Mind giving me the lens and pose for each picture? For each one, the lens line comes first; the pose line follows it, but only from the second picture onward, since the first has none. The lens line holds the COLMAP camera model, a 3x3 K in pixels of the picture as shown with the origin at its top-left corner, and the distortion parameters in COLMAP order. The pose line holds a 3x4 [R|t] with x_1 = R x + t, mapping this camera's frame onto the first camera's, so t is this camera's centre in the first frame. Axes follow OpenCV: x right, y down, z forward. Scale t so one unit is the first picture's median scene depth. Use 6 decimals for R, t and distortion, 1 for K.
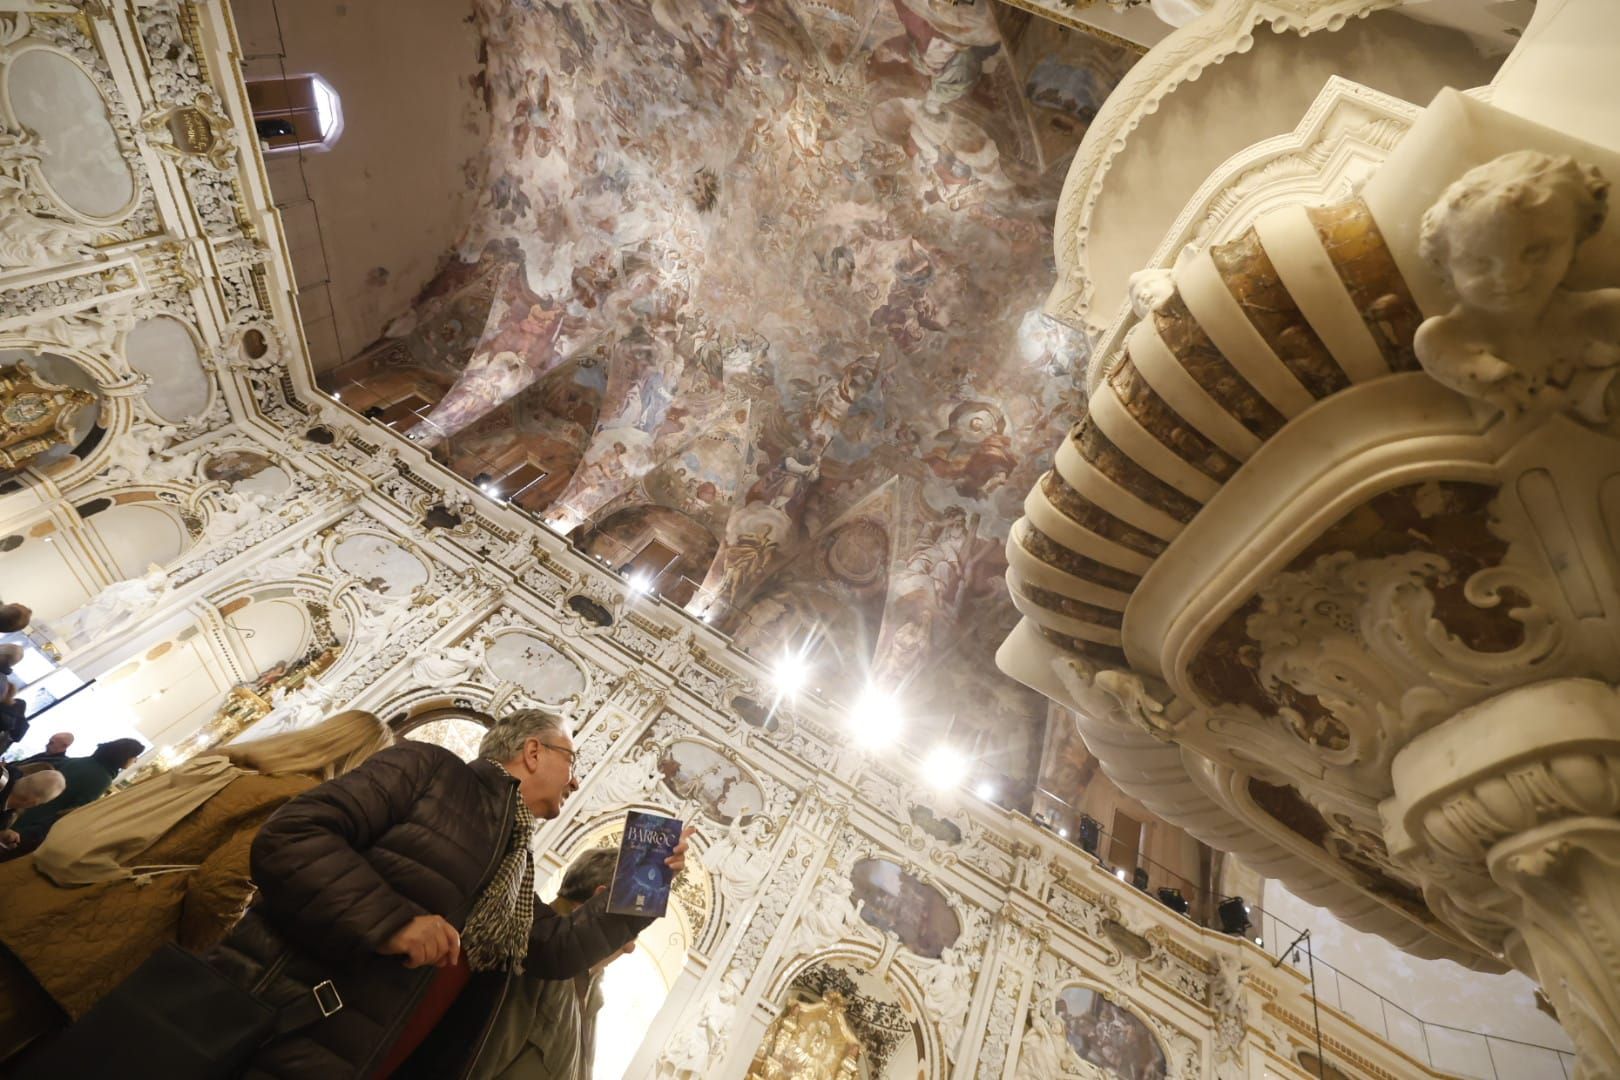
lens RADIAL K [[694.5, 0, 800.3], [0, 694.5, 530.1], [0, 0, 1]] dist [-0.047420, 0.016296]
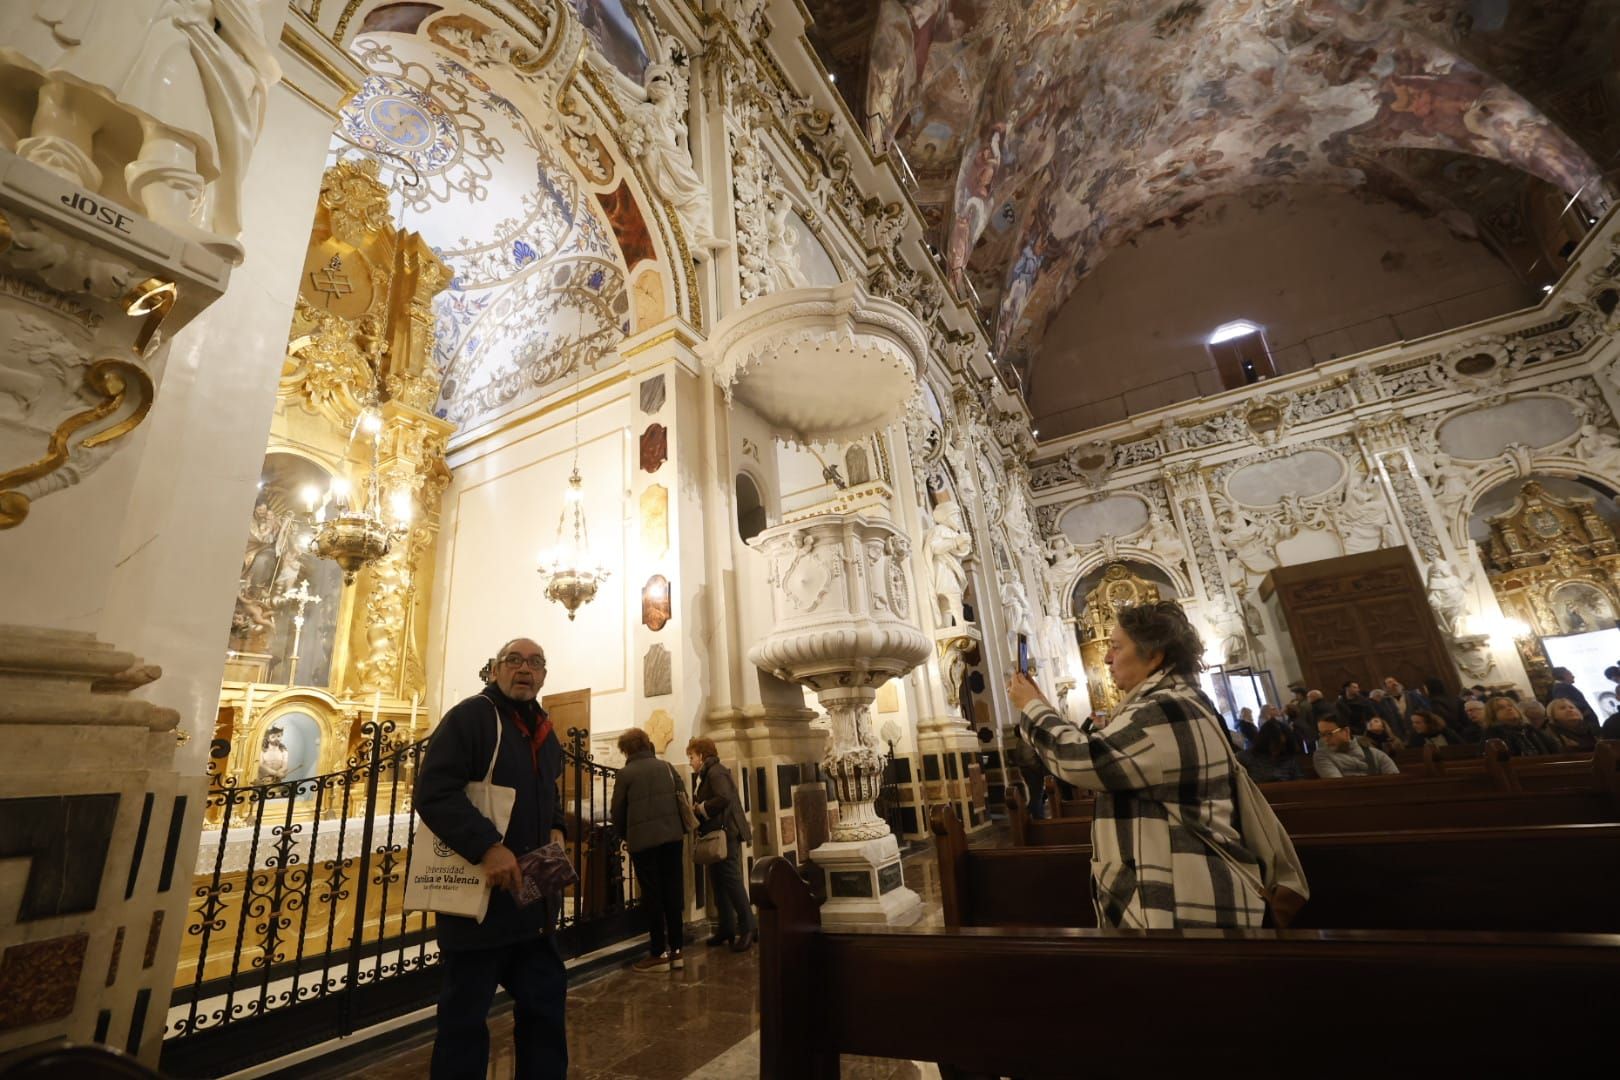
lens RADIAL K [[694.5, 0, 800.3], [0, 694.5, 530.1], [0, 0, 1]] dist [-0.047420, 0.016296]
pose [[-0.681107, -0.567617, -0.462498, 0.266167], [0.415439, 0.220548, -0.882479, 0.283699], [0.602913, -0.793202, 0.085594, 0.063998]]
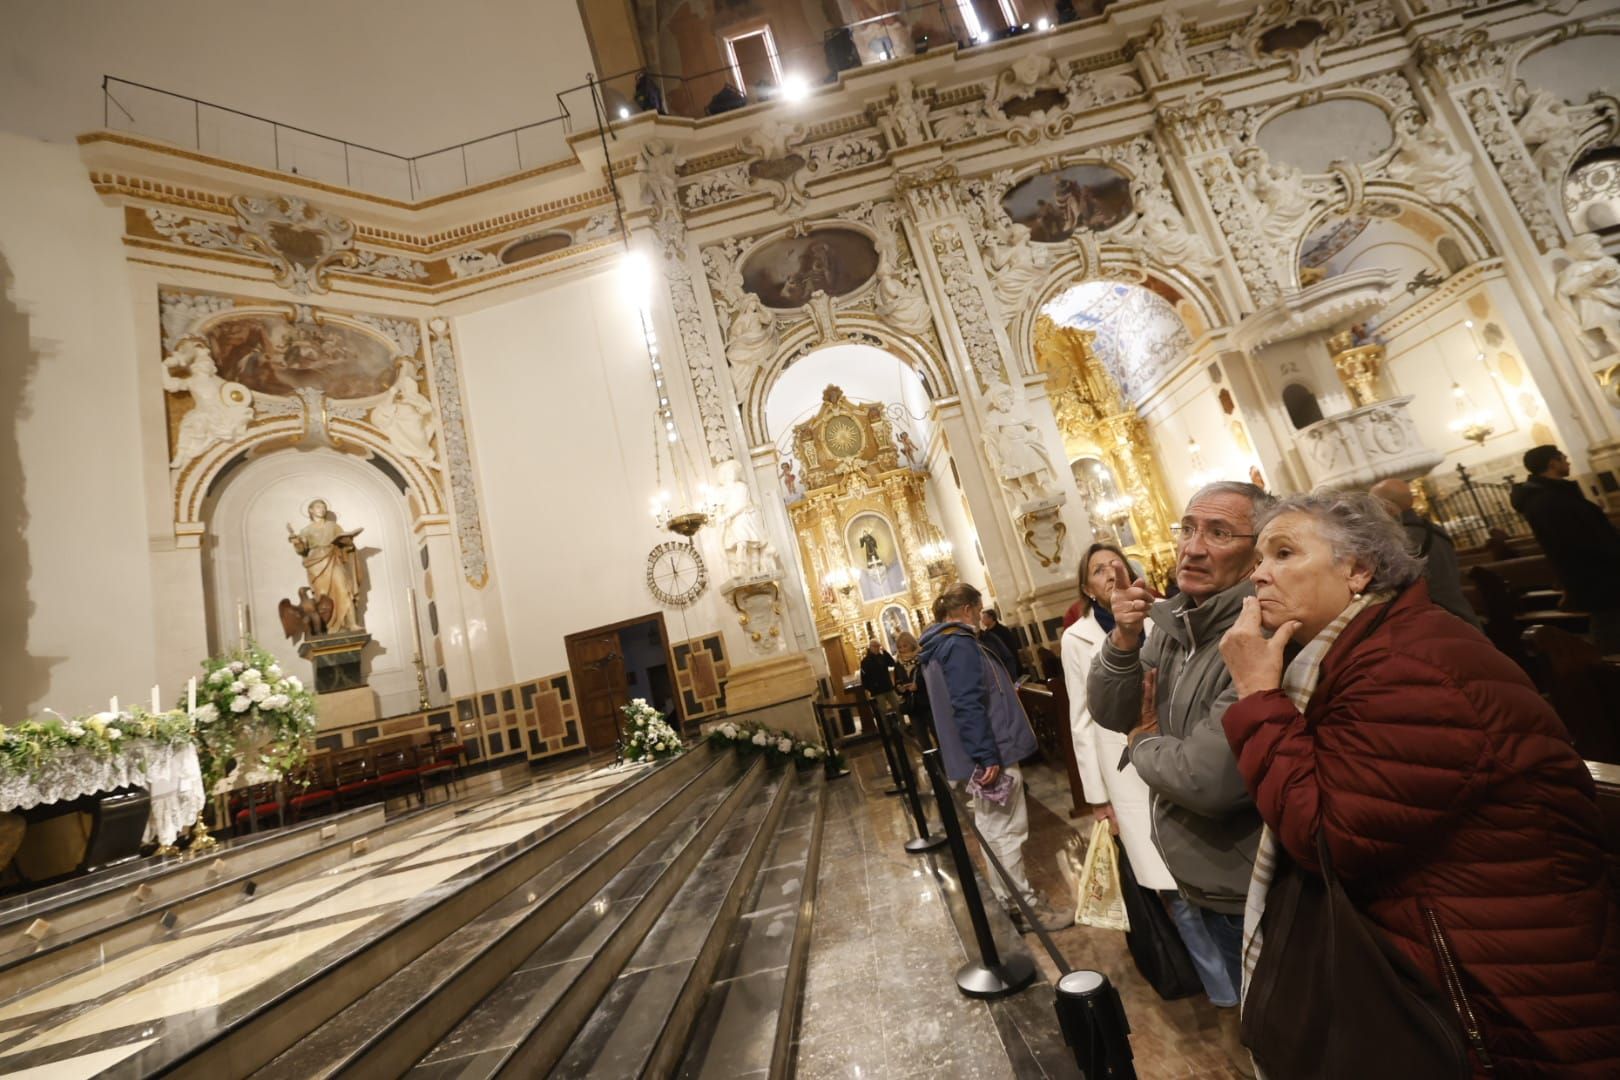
lens RADIAL K [[696.1, 0, 804.0], [0, 696.1, 525.4], [0, 0, 1]] dist [-0.046736, 0.016271]
pose [[-0.924005, -0.154041, 0.349981, 0.307521], [-0.378196, 0.503197, -0.777020, 0.676478], [-0.056417, -0.850332, -0.523214, 0.357016]]
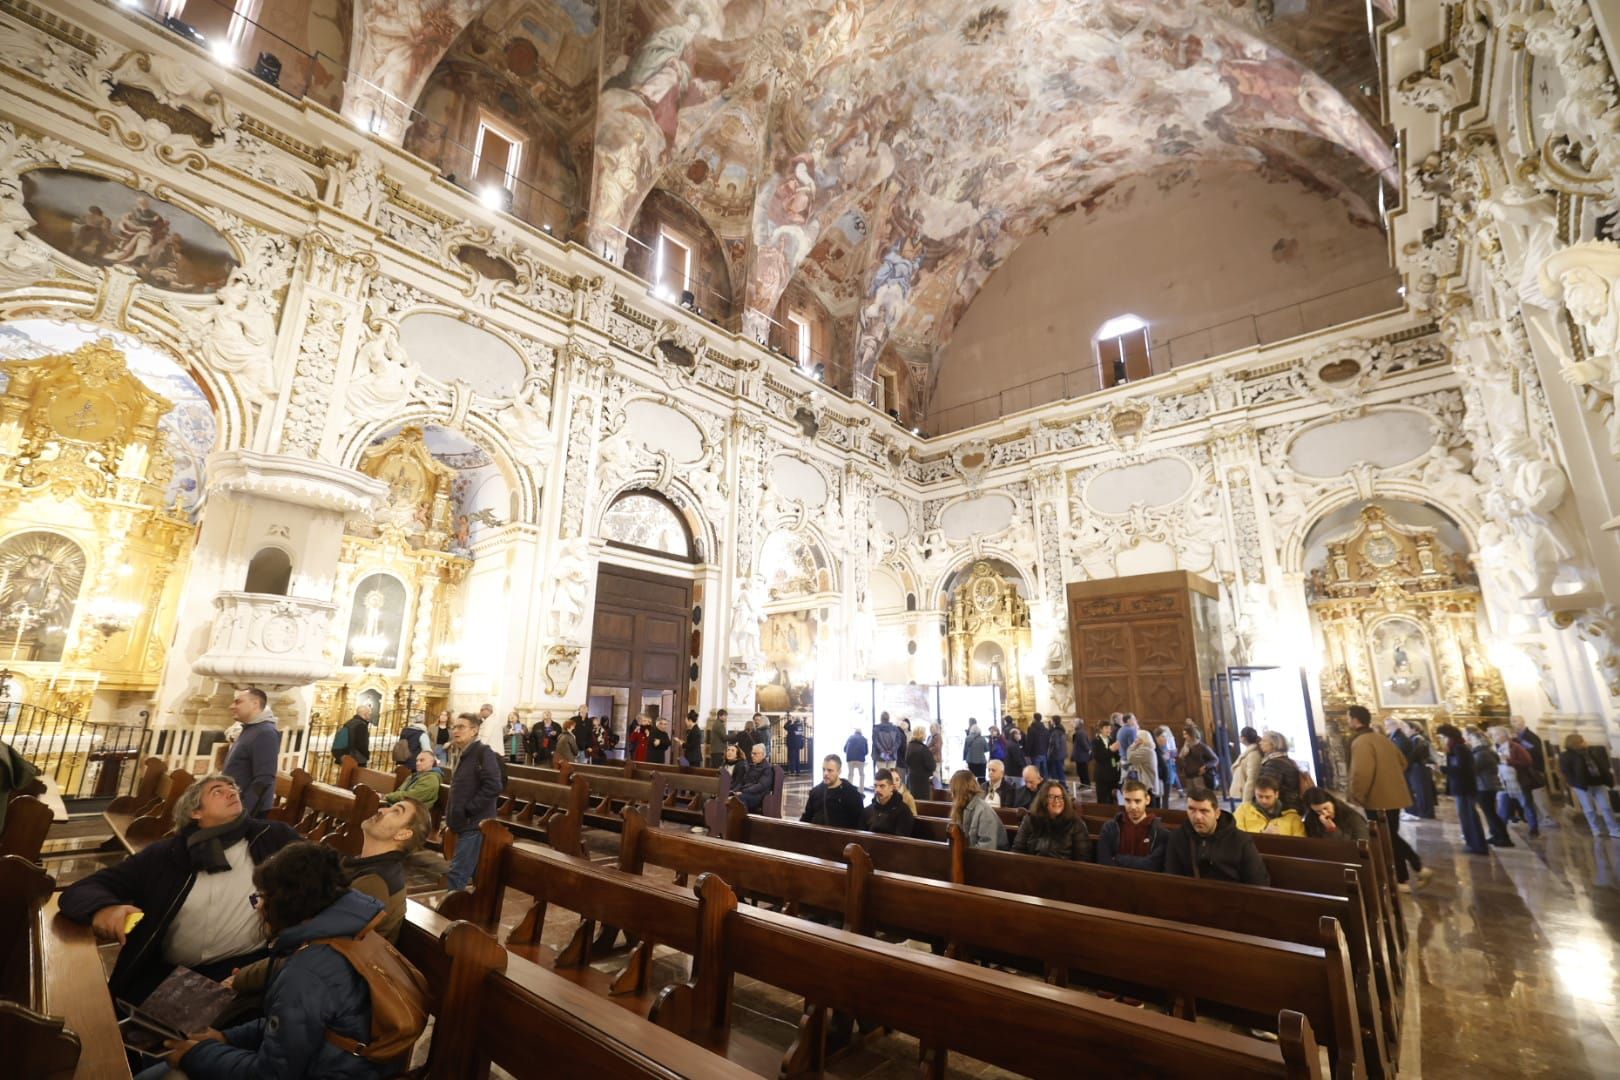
lens RADIAL K [[694.5, 0, 800.3], [0, 694.5, 530.1], [0, 0, 1]] dist [-0.047420, 0.016296]
pose [[-0.759985, -0.554724, -0.338679, -0.019271], [0.192220, 0.305944, -0.932443, 0.566476], [0.620866, -0.773743, -0.125884, 0.481231]]
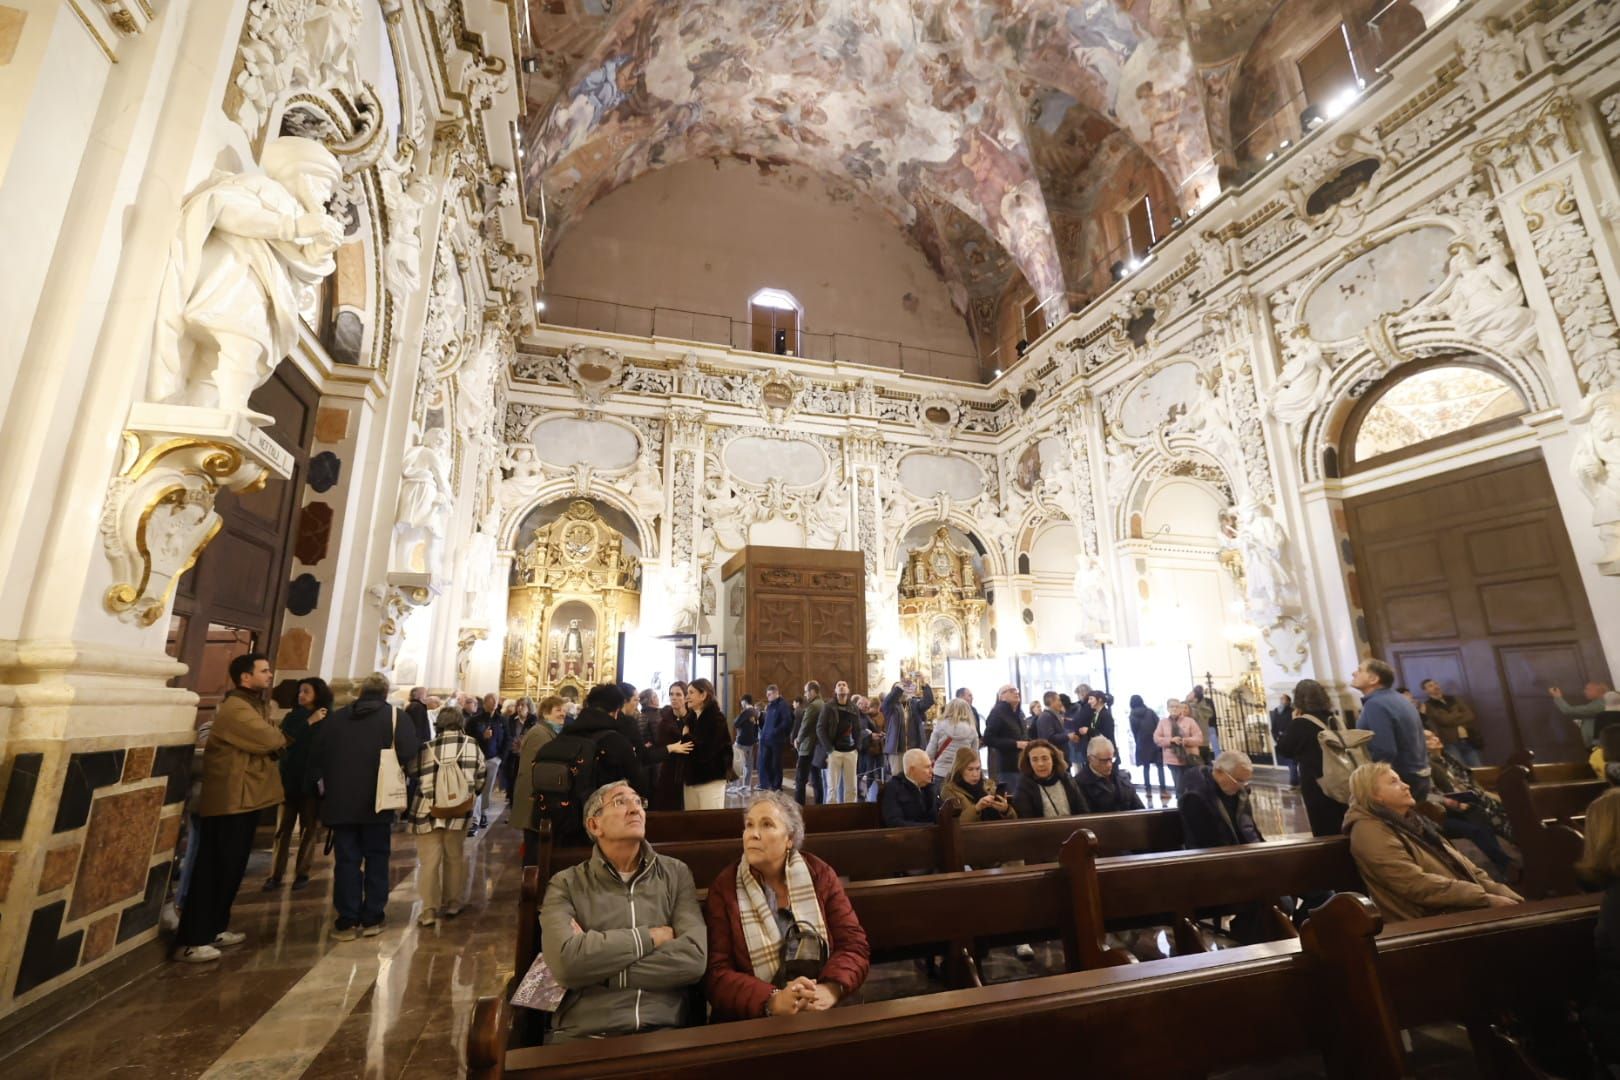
lens RADIAL K [[696.1, 0, 804.0], [0, 696.1, 525.4], [0, 0, 1]] dist [-0.046736, 0.016271]
pose [[-0.003446, -0.647439, -0.762109, 0.002092], [0.809559, 0.445579, -0.382196, 0.091041], [0.587029, -0.618290, 0.522605, 0.104446]]
